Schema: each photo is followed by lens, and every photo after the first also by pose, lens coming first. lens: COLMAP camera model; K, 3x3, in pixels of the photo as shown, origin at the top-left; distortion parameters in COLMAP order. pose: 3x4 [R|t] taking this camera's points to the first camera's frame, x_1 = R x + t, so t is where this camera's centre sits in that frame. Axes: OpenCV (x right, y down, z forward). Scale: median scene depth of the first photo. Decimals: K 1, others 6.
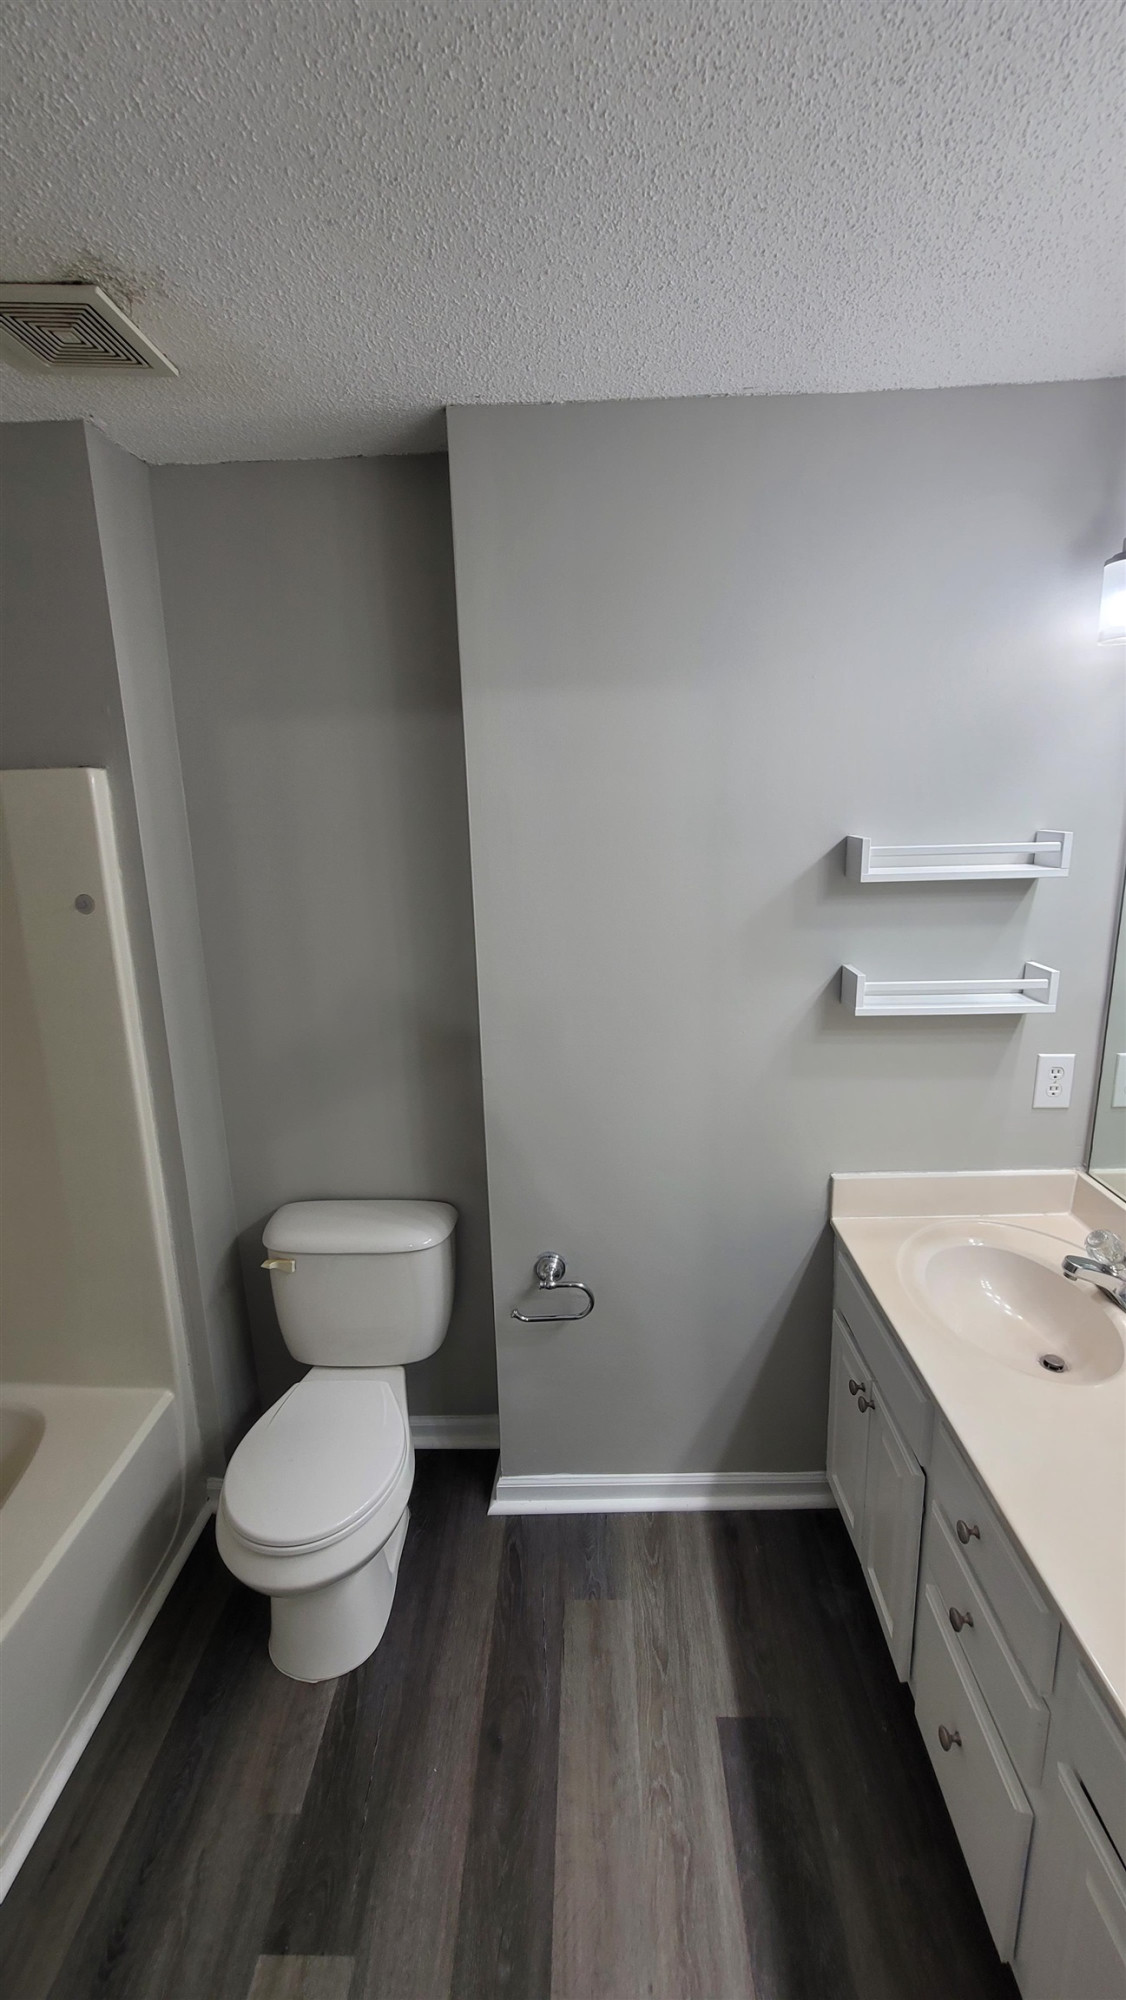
lens RADIAL K [[814.5, 0, 571.9], [0, 814.5, 994.1], [0, 0, 1]] dist [-0.003750, -0.001169]
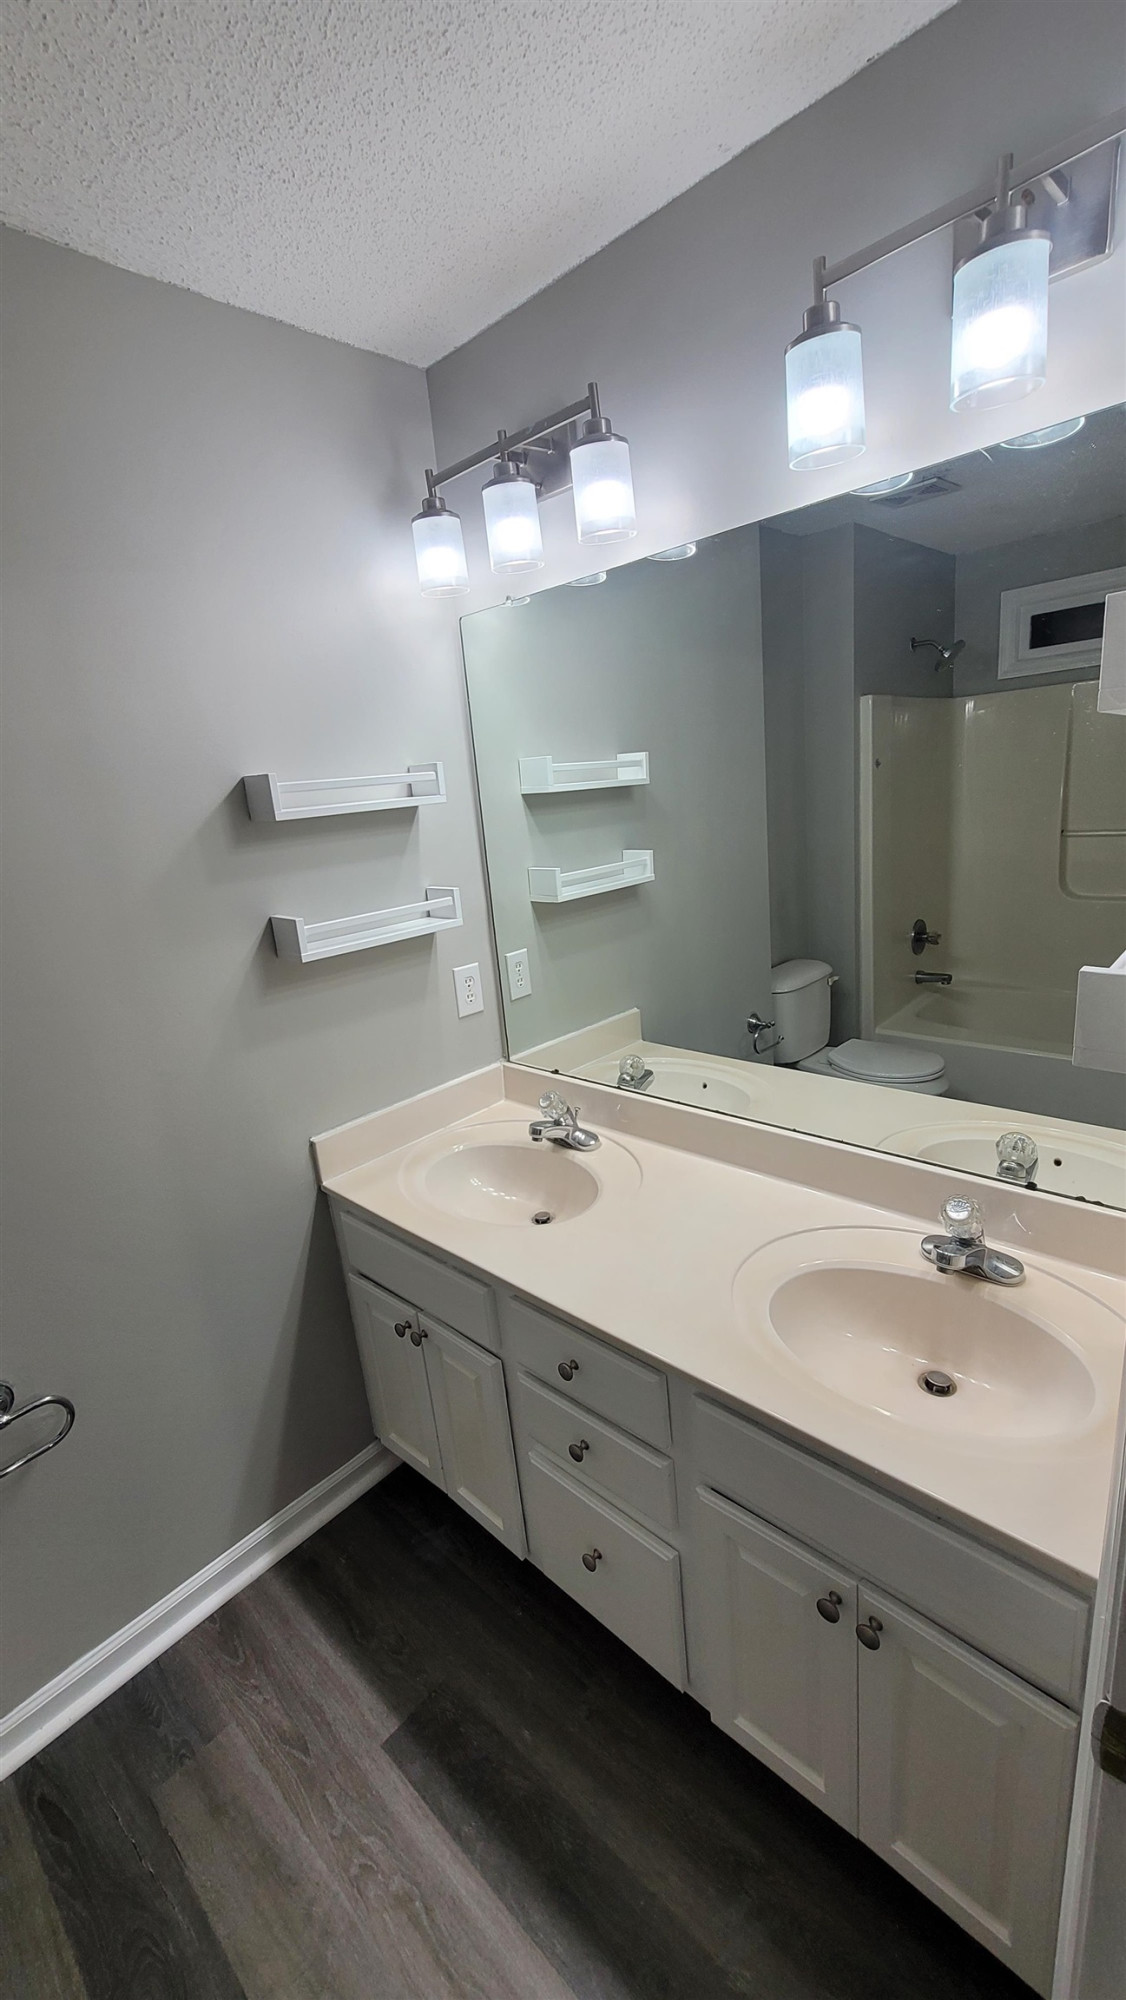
lens RADIAL K [[814.5, 0, 571.9], [0, 814.5, 994.1], [0, 0, 1]] dist [-0.003750, -0.001169]
pose [[0.666483, -0.218501, 0.712782, -0.124412], [0.233315, 0.969192, 0.078943, 0.060236], [-0.708071, 0.113688, 0.696929, 0.120453]]
